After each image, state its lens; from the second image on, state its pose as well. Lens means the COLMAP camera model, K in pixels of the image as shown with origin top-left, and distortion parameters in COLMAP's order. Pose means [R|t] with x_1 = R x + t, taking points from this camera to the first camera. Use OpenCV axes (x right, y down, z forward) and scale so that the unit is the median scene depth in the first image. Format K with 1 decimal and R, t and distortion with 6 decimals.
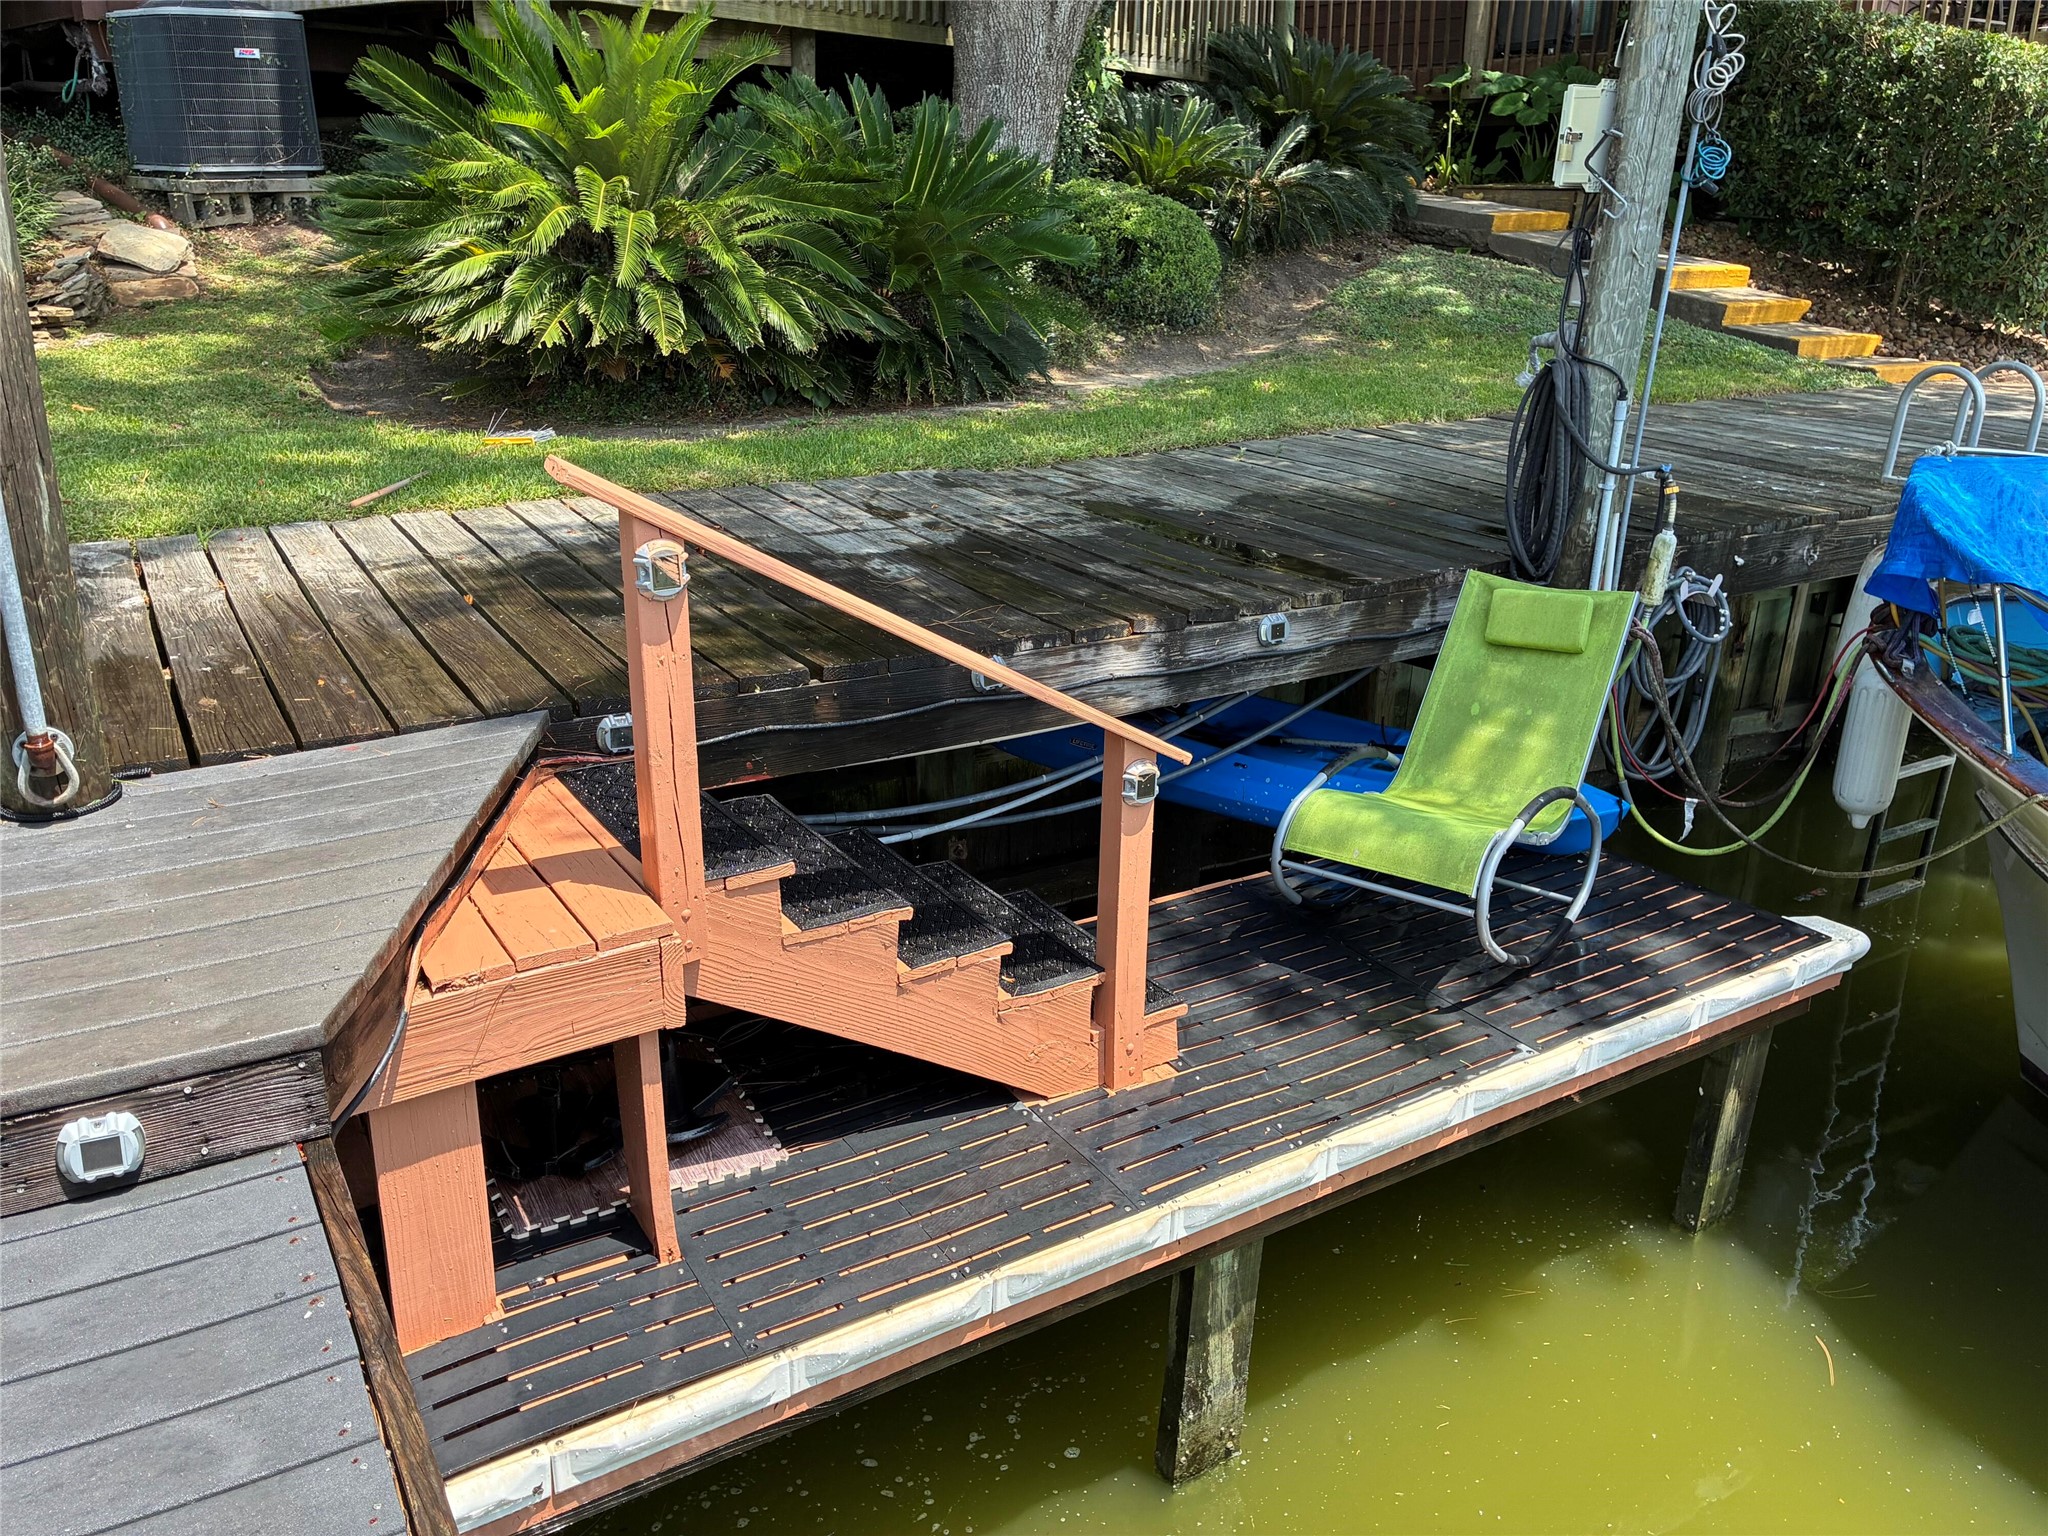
lens RADIAL K [[1552.3, 0, 1024.0], [0, 1552.3, 777.5], [0, 0, 1]] dist [0.041728, -0.063428]
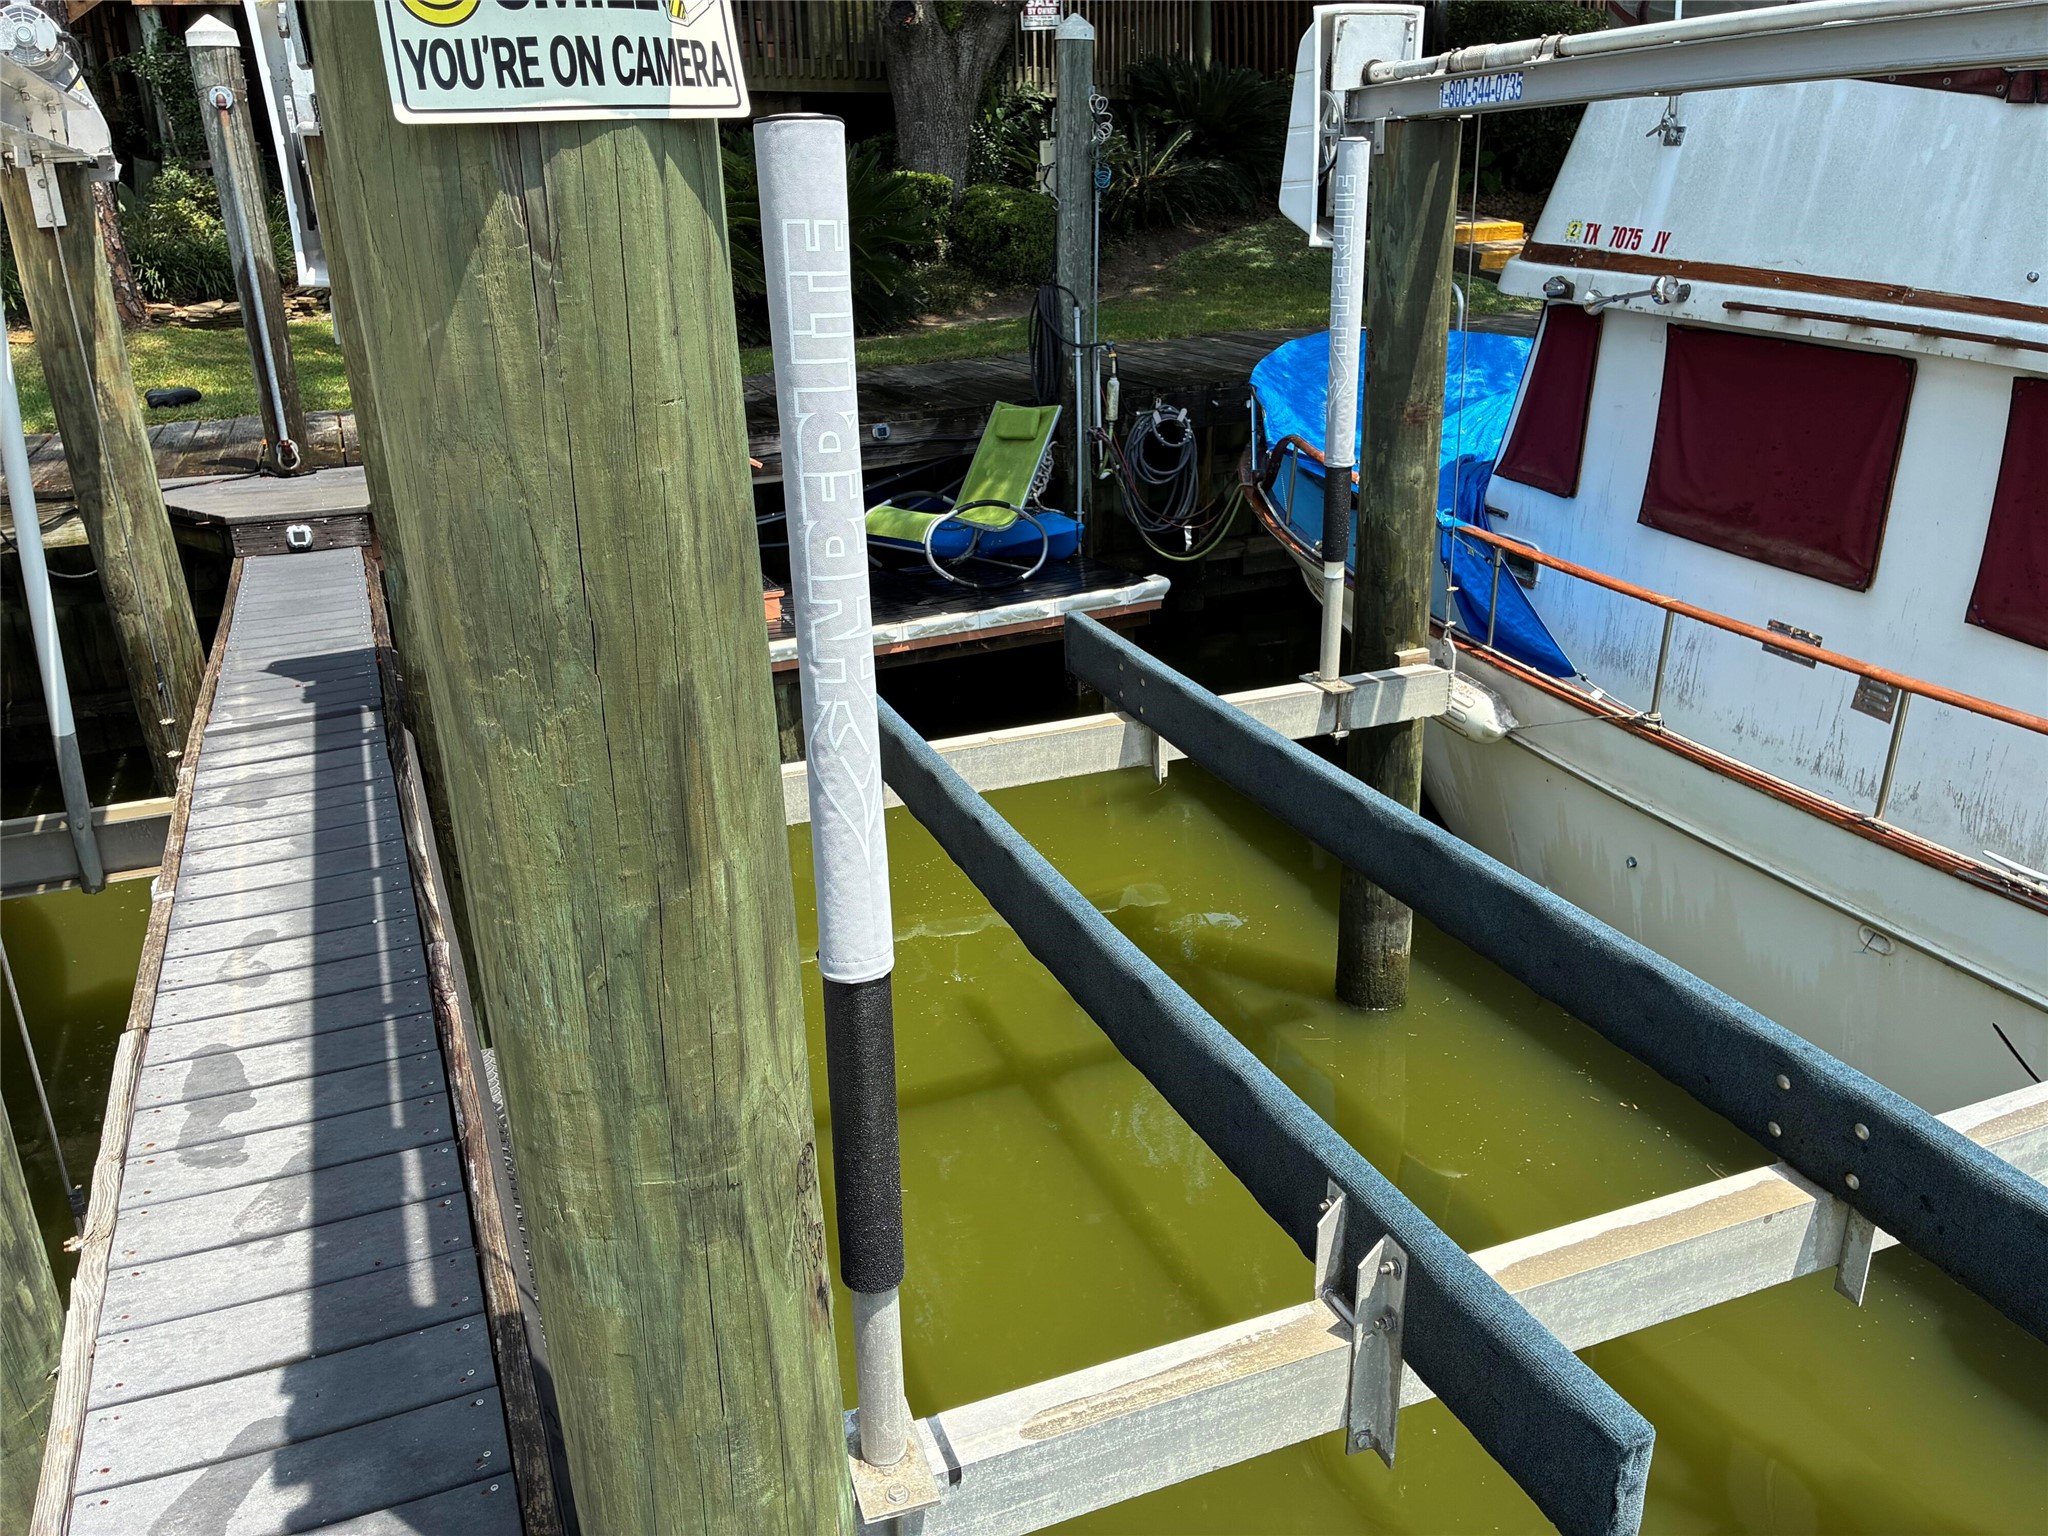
lens RADIAL K [[1552.3, 0, 1010.8], [0, 1552.3, 767.4], [0, 0, 1]] dist [0.041728, -0.063428]
pose [[0.989438, 0.003308, -0.144916, 0.362964], [-0.002725, 0.999987, 0.004222, 0.189307], [0.144928, -0.003783, 0.989435, -0.539846]]
